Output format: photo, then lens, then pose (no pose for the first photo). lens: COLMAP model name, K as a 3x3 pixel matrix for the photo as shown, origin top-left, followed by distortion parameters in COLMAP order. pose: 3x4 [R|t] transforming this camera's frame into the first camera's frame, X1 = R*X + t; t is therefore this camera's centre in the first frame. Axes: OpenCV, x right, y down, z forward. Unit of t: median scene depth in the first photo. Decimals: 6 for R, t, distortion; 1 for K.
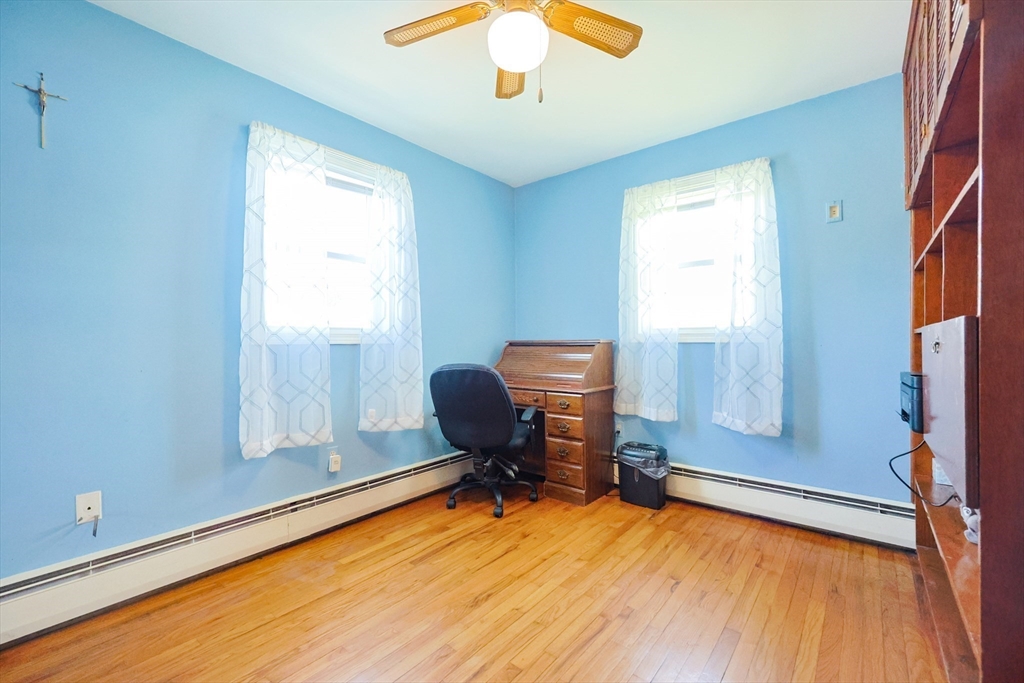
lens RADIAL K [[438.7, 0, 517.8], [0, 438.7, 340.3], [0, 0, 1]] dist [-0.001559, -0.000998]
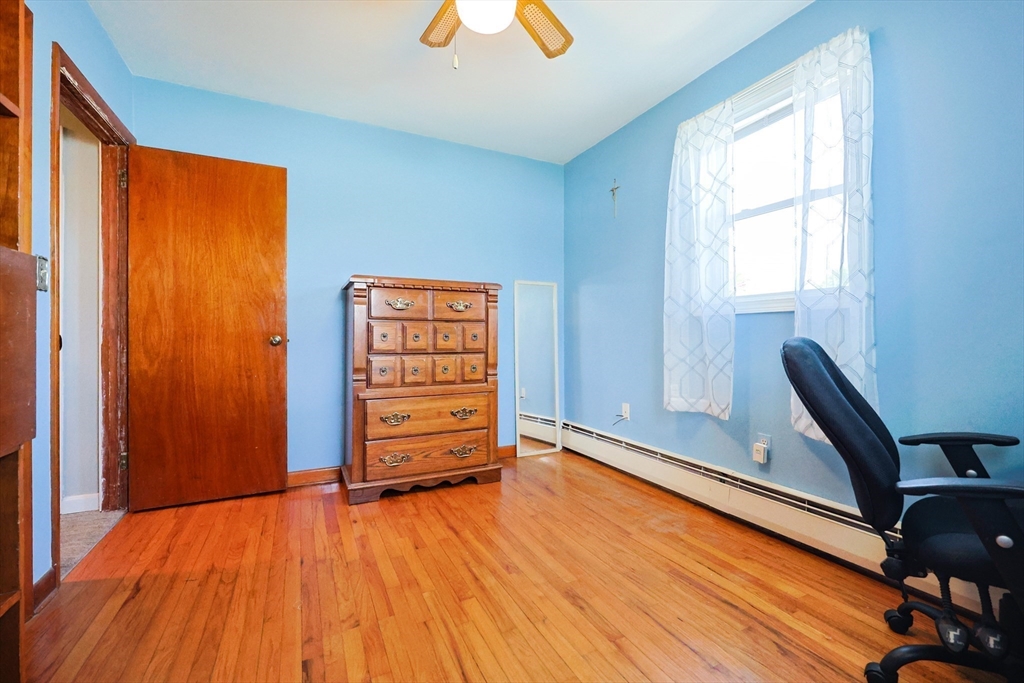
lens RADIAL K [[438.7, 0, 518.3], [0, 438.7, 337.1], [0, 0, 1]] dist [-0.001559, -0.000998]
pose [[-0.422148, 0.008716, -0.906485, 0.611946], [0.005552, 0.999960, 0.007029, 0.051869], [0.906510, -0.002065, -0.422179, 1.036498]]
